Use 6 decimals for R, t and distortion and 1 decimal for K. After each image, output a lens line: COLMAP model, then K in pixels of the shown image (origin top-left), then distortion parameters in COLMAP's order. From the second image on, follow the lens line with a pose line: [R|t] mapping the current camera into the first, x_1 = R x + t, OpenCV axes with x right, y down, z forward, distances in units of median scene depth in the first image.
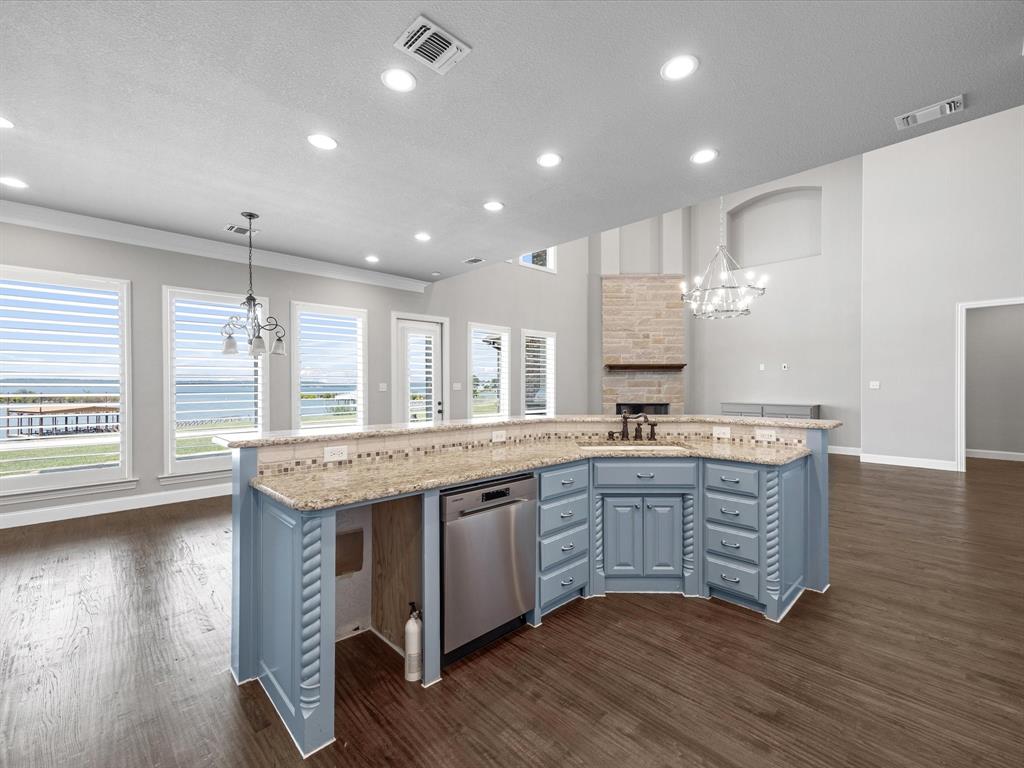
lens RADIAL K [[434.0, 0, 512.0], [0, 434.0, 384.0], [0, 0, 1]] dist [0.002523, 0.000078]
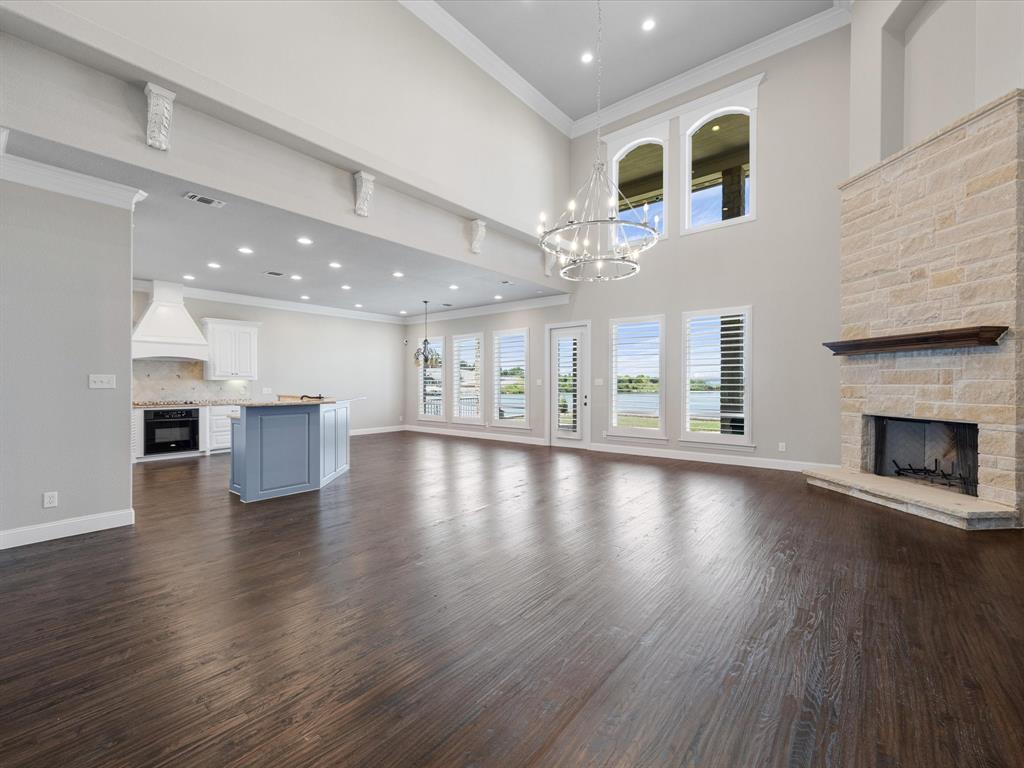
lens RADIAL K [[441.7, 0, 520.3], [0, 441.7, 384.3], [0, 0, 1]] dist [0.009008, -0.000623]
pose [[0.138840, 0.005874, -0.990297, 0.724727], [0.001784, 0.999979, 0.006182, 0.003775], [0.990313, -0.002625, 0.138827, 0.511785]]
